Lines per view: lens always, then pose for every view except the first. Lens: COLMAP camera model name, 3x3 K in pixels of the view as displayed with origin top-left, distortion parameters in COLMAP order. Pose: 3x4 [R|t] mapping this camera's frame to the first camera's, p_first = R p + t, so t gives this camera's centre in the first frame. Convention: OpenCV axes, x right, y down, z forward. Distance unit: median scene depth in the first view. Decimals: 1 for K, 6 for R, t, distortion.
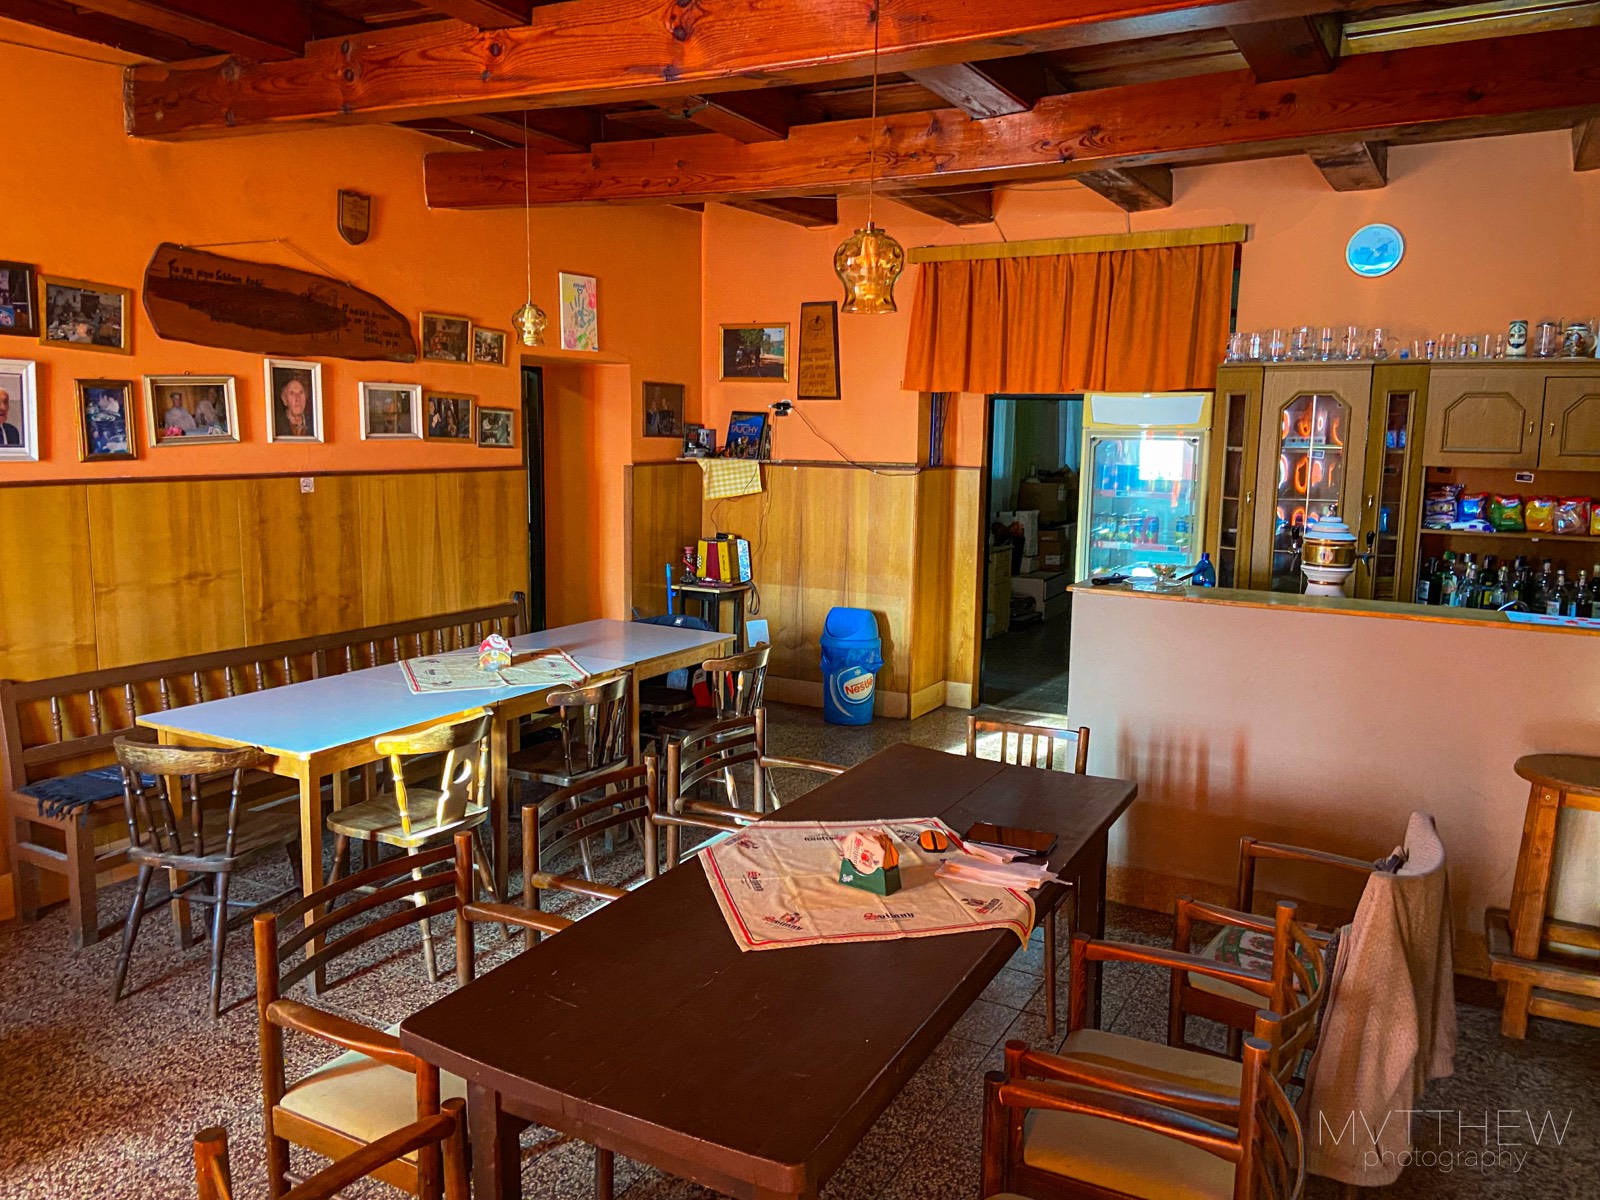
lens RADIAL K [[1226.7, 0, 800.0], [0, 1226.7, 600.0], [0, 0, 1]] dist [0.100523, -0.122426]
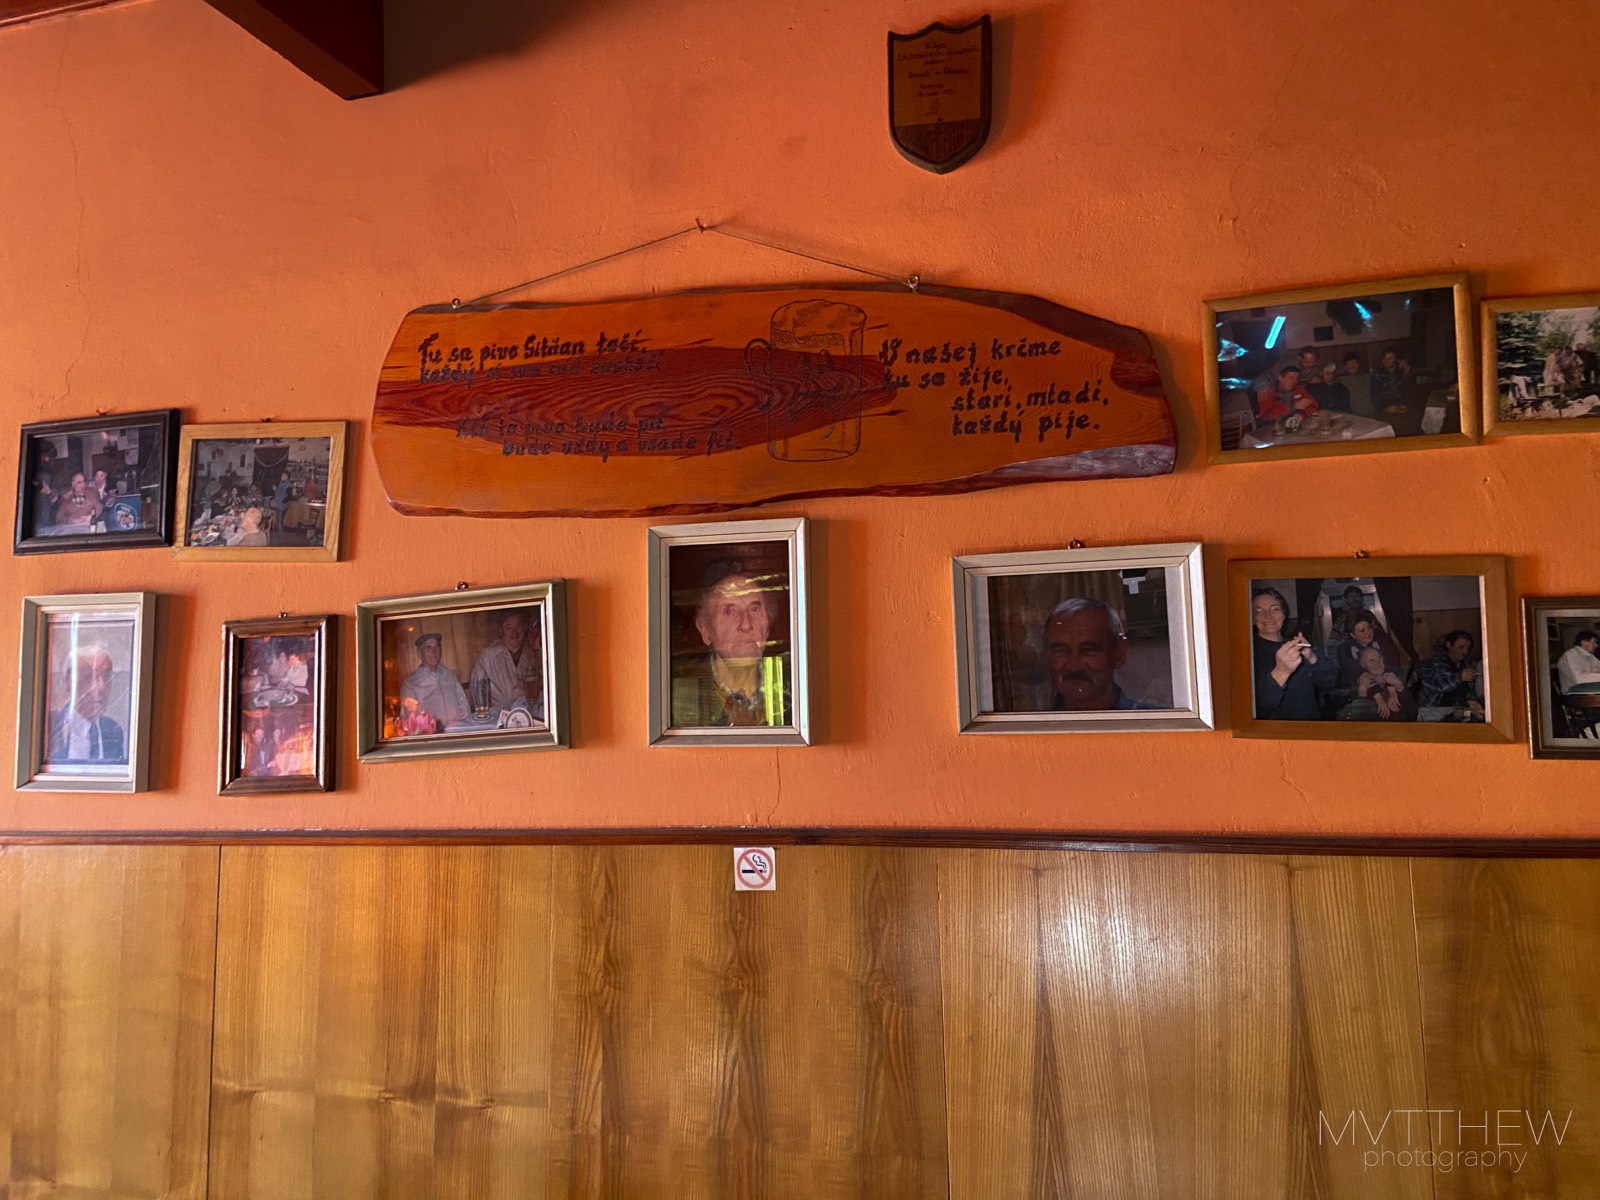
lens RADIAL K [[1226.7, 0, 800.0], [0, 1226.7, 600.0], [0, 0, 1]] dist [0.100523, -0.122426]
pose [[0.225243, -0.133969, -0.965048, -0.055611], [-0.121342, 0.978932, -0.164218, -0.112952], [0.966717, 0.154090, 0.204242, 0.949010]]
